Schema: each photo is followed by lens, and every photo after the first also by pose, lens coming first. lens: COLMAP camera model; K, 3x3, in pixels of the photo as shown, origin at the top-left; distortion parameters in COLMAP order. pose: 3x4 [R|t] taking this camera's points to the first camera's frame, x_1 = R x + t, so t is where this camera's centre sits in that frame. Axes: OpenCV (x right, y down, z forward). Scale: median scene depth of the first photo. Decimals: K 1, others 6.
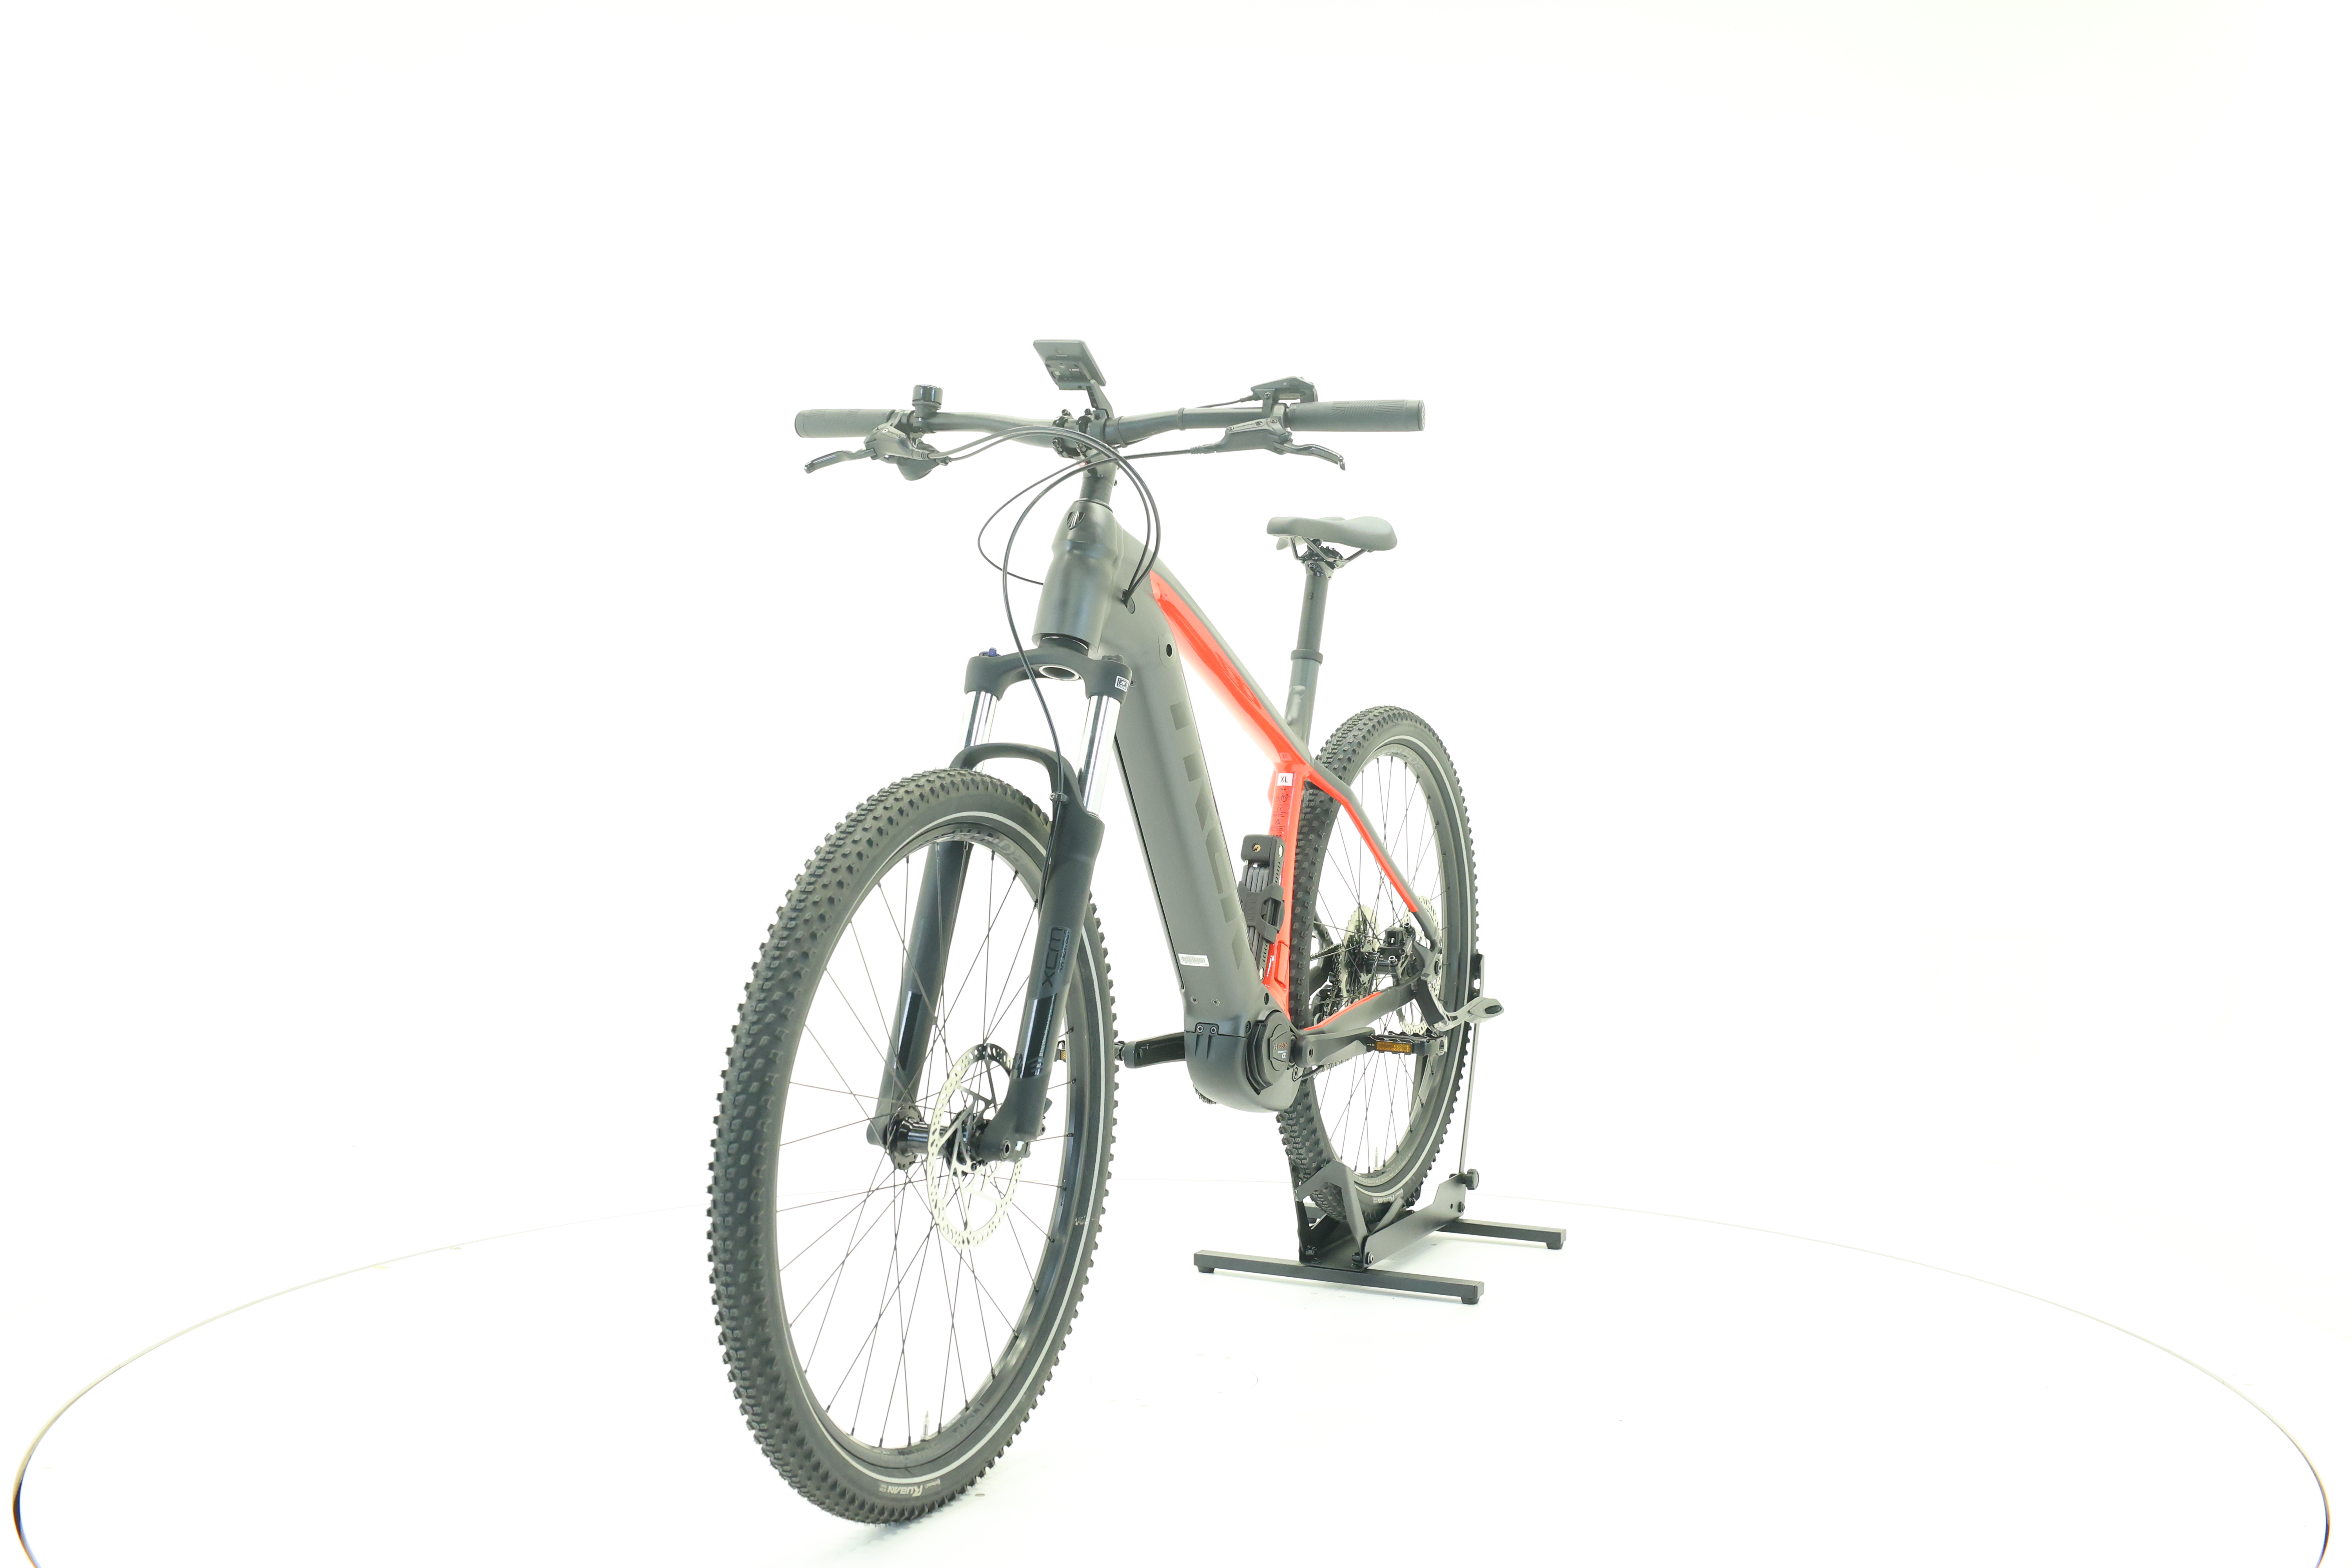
lens RADIAL K [[2504.9, 0, 1179.0], [0, 2504.9, 776.2], [0, 0, 1]] dist [0.019210, 0.000000]
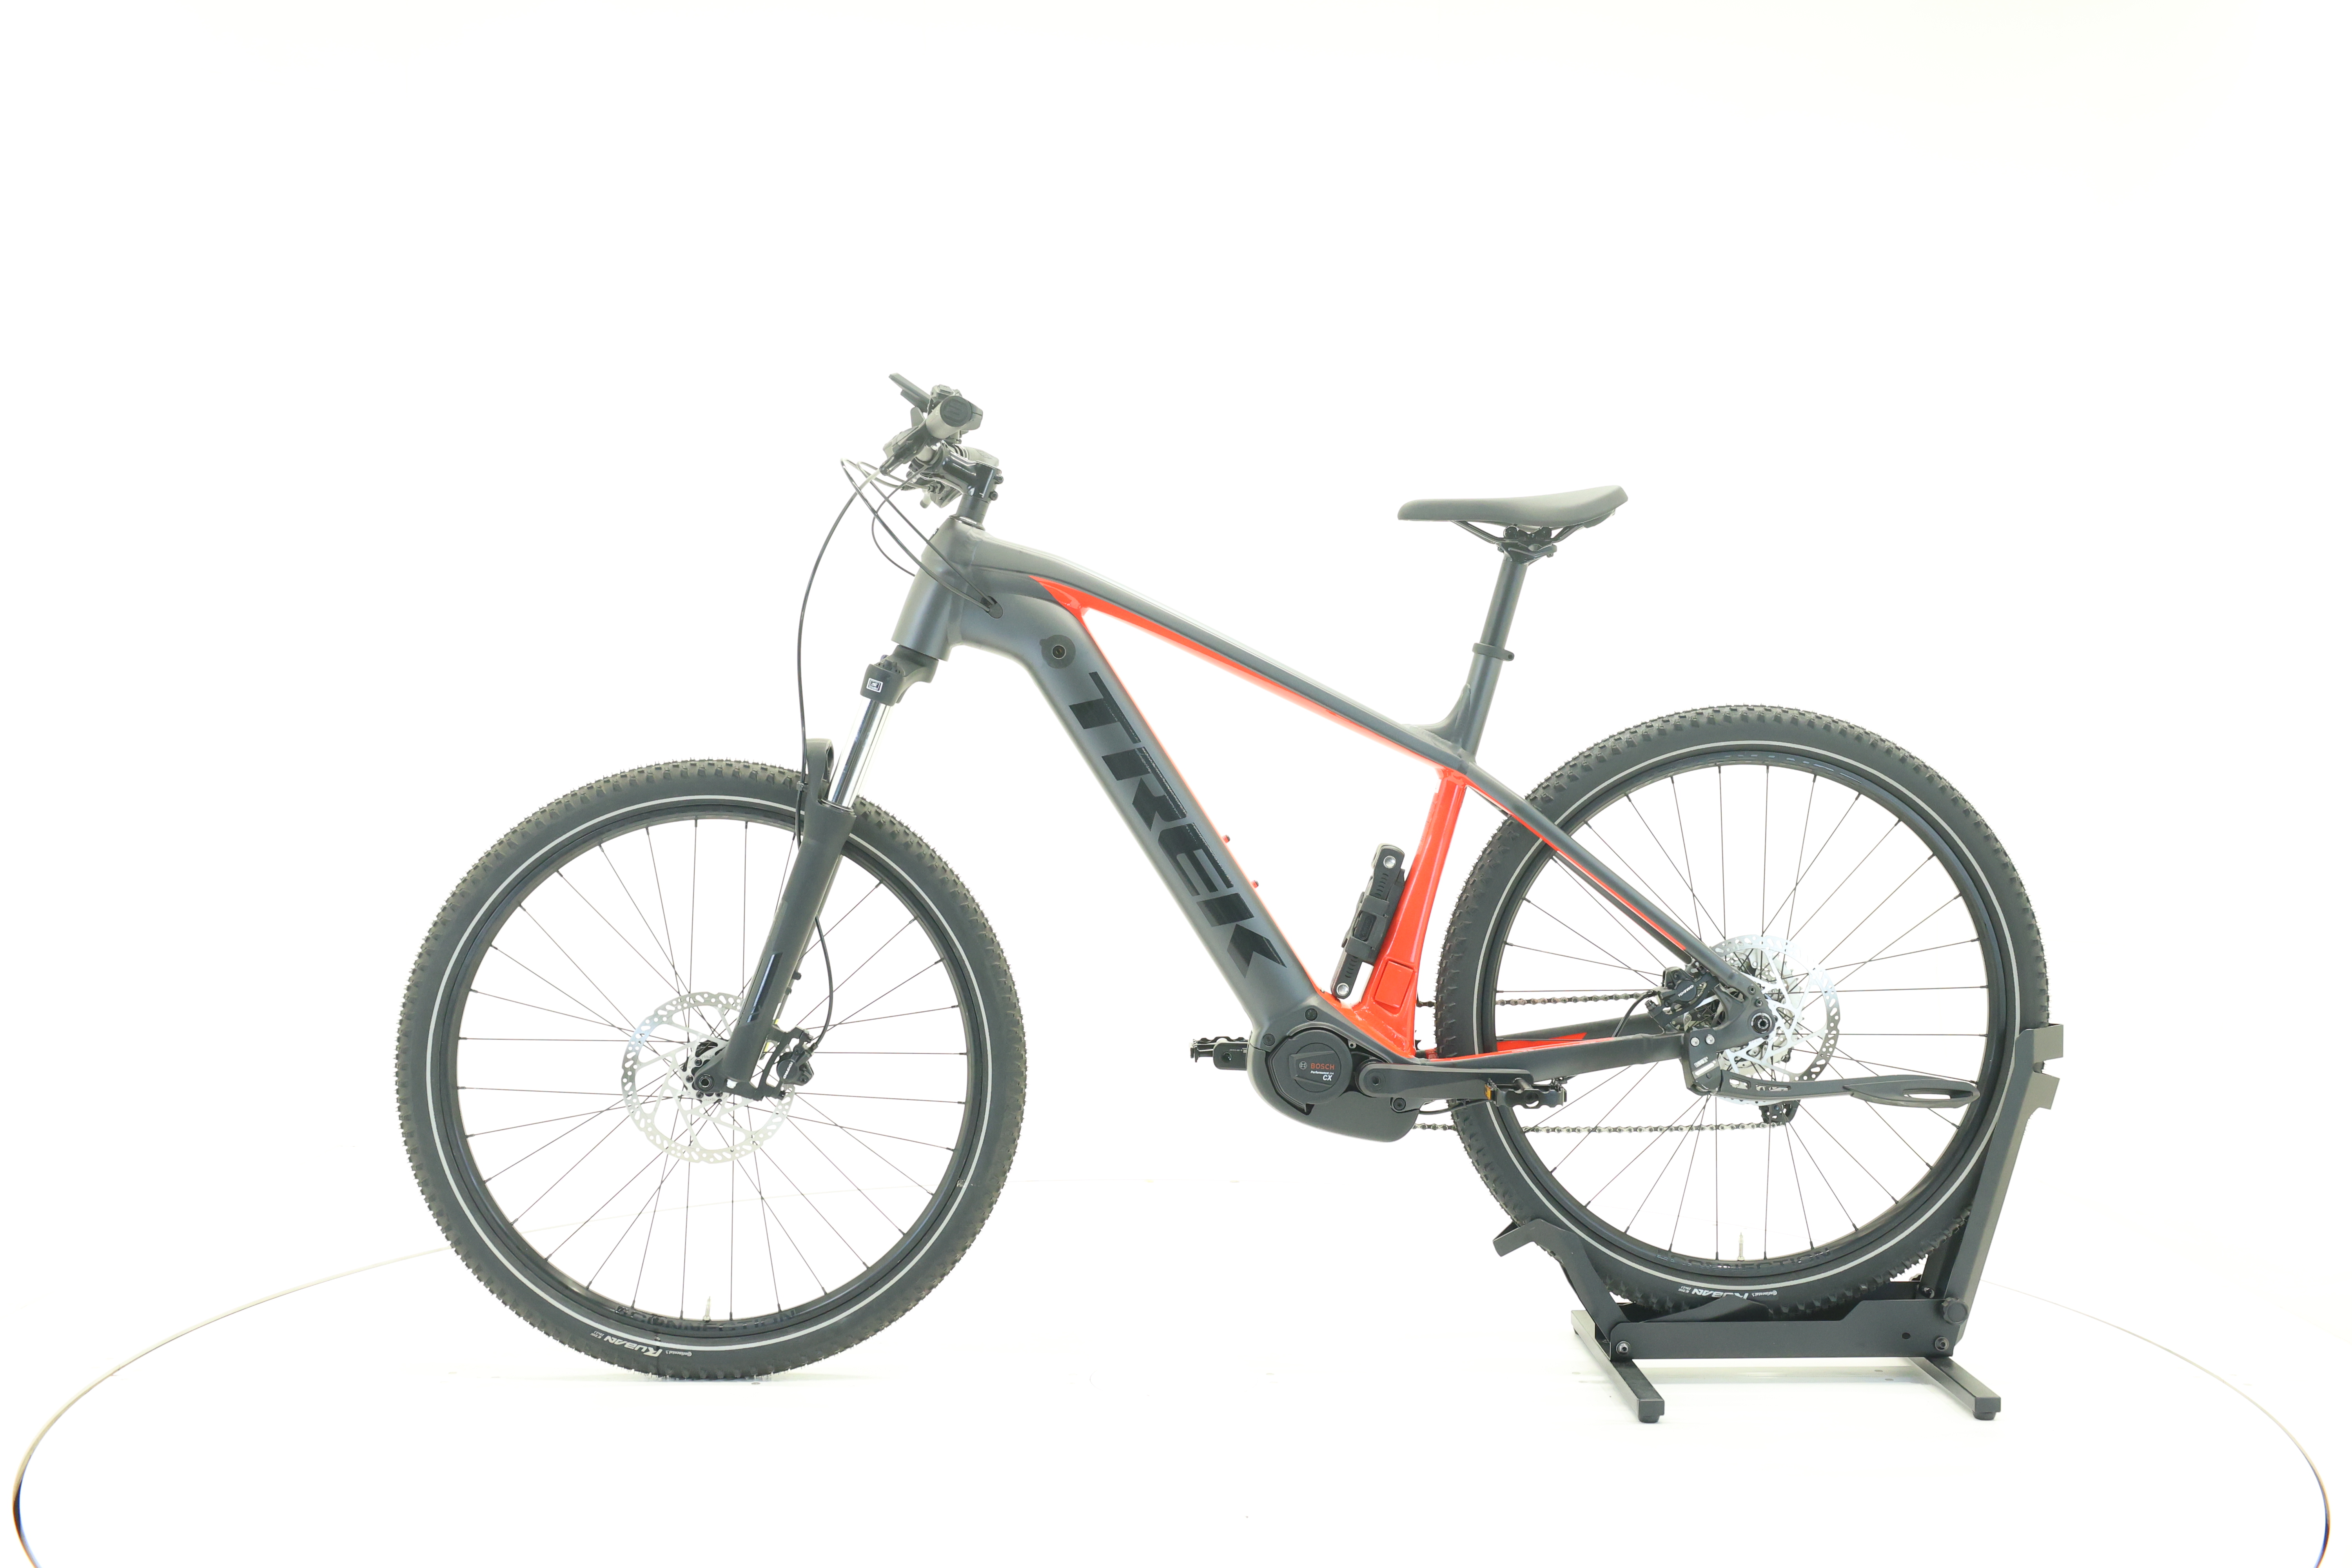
lens RADIAL K [[2504.9, 0, 1185.8], [0, 2504.9, 782.2], [0, 0, 1]] dist [0.019210, 0.000000]
pose [[0.464665, 0.019769, -0.885266, 0.949657], [-0.024421, 0.999657, 0.009505, -0.007912], [0.885150, 0.017203, 0.464988, 0.575137]]
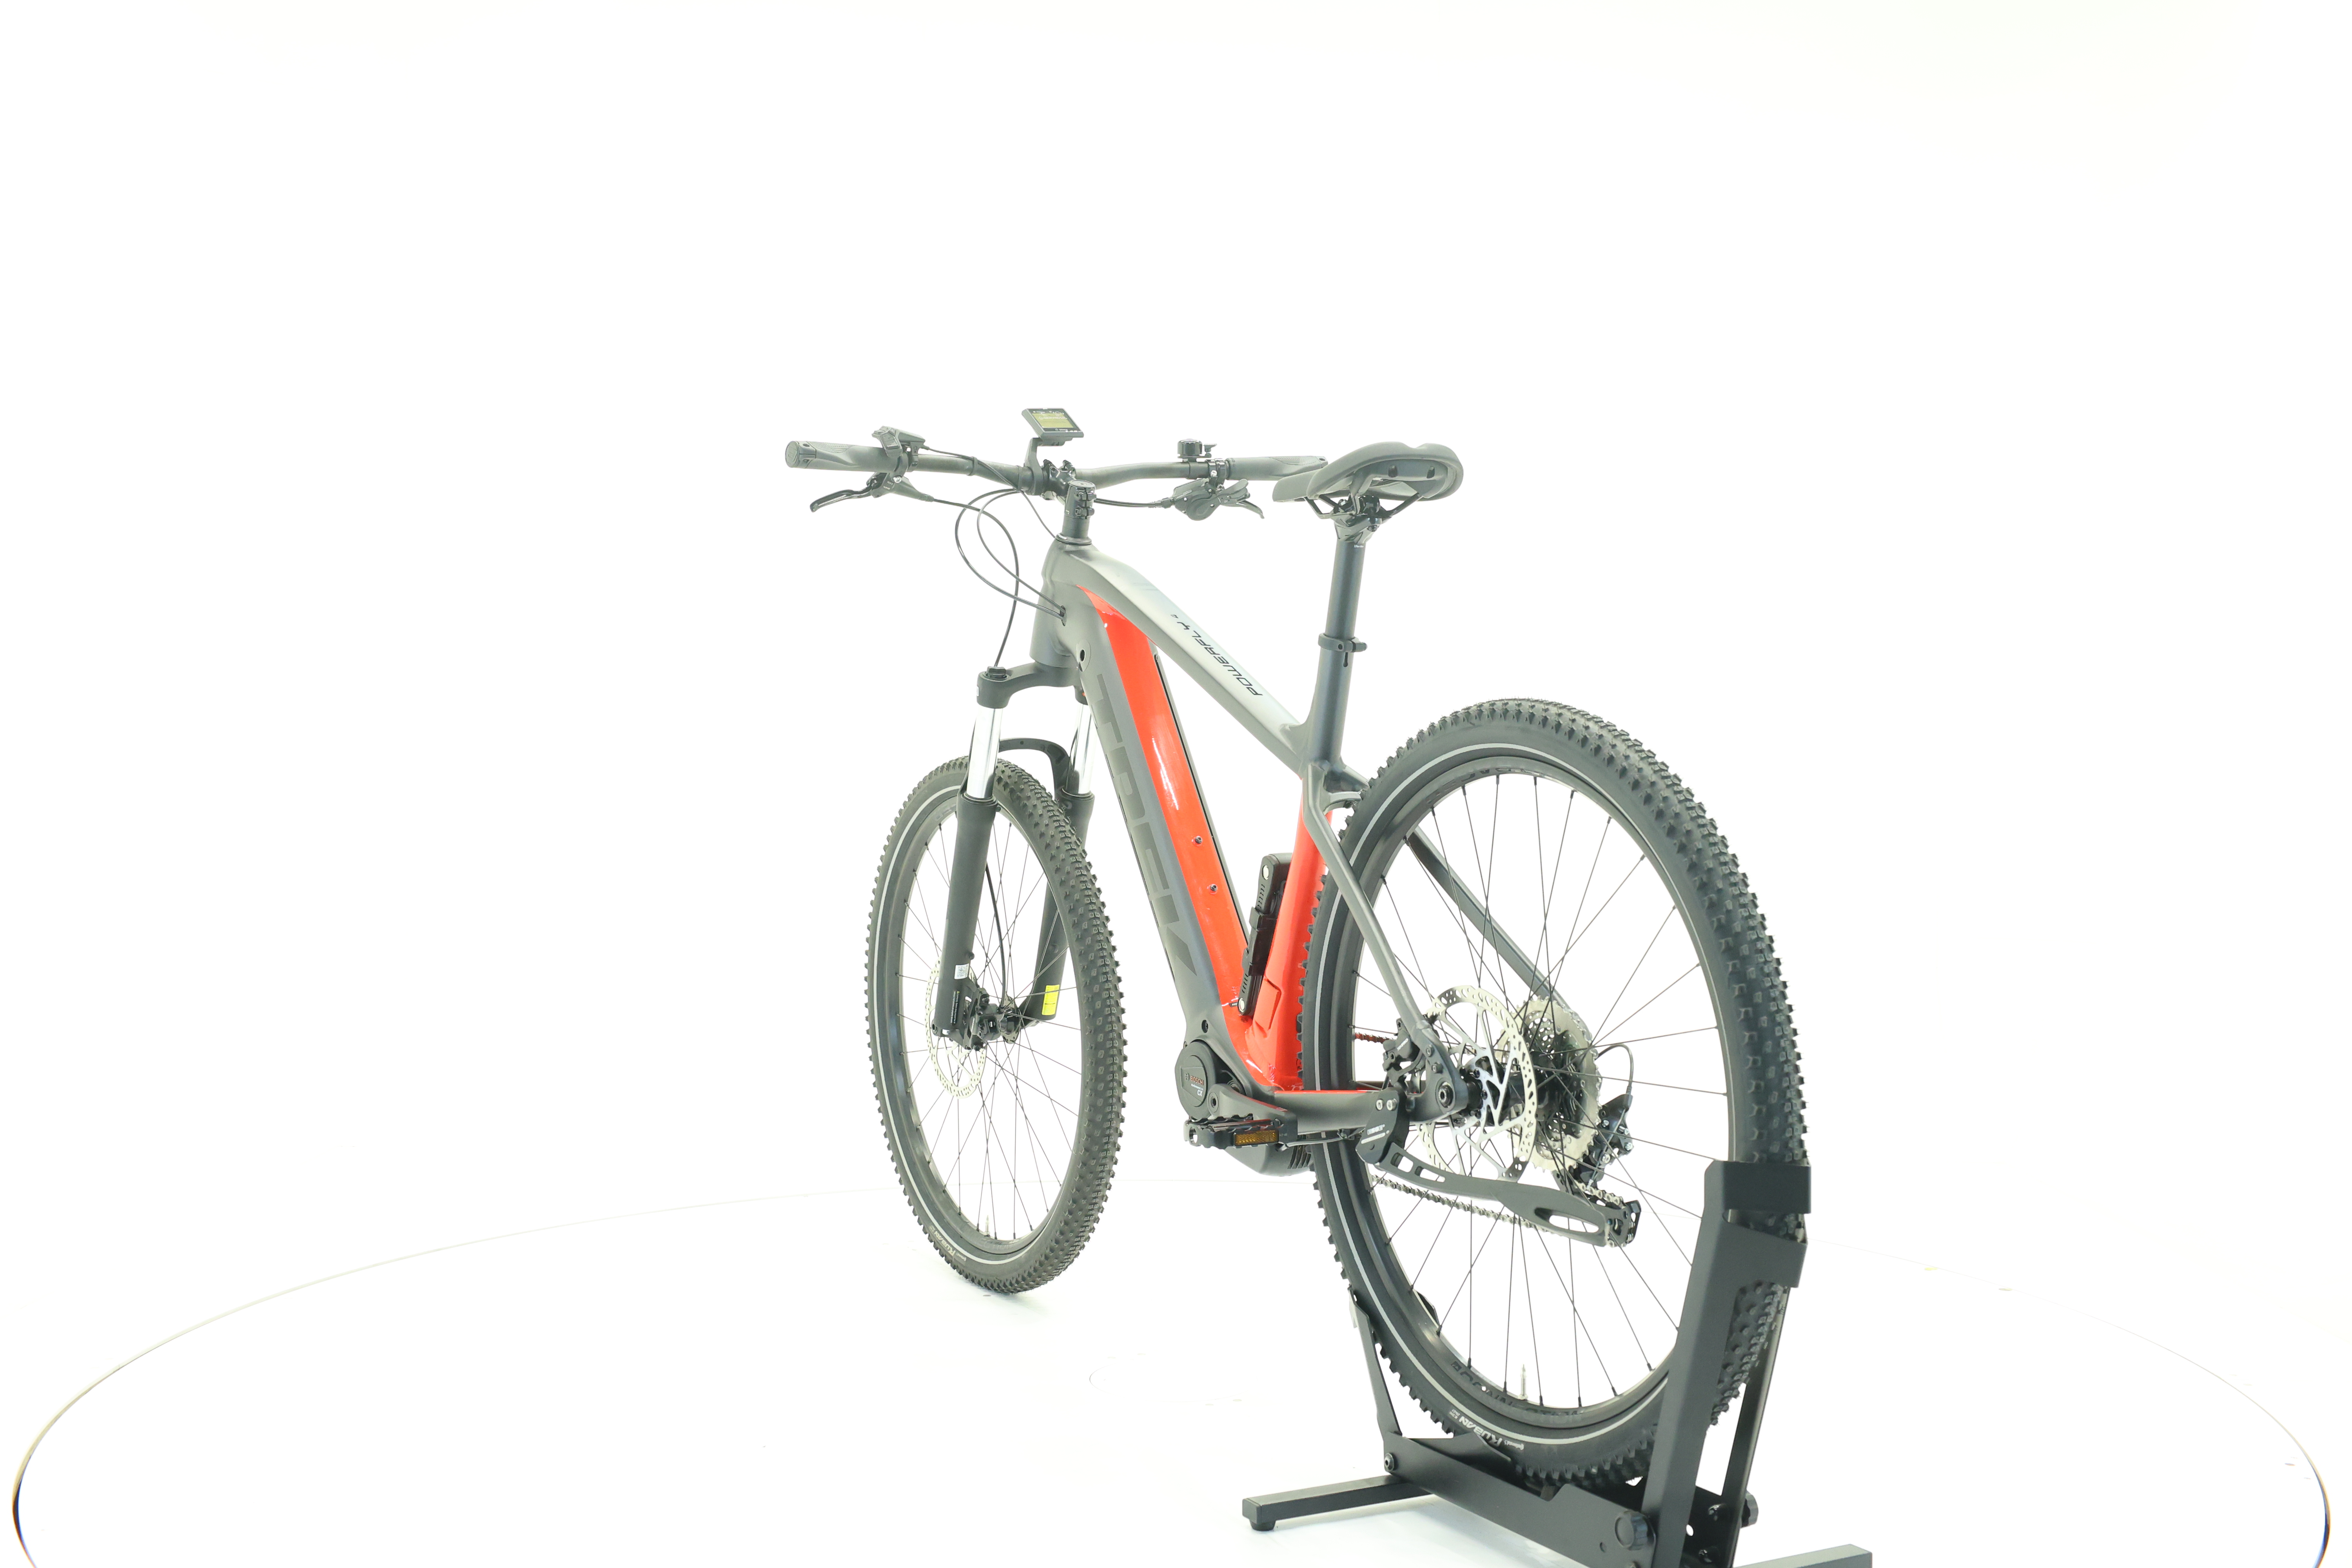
lens RADIAL K [[2504.9, 0, 1183.7], [0, 2504.9, 774.4], [0, 0, 1]] dist [0.019210, 0.000000]
pose [[-0.580226, 0.009692, -0.814398, 0.870243], [-0.026910, 0.999155, 0.031063, -0.034422], [0.814011, 0.039940, -0.579474, 1.693346]]
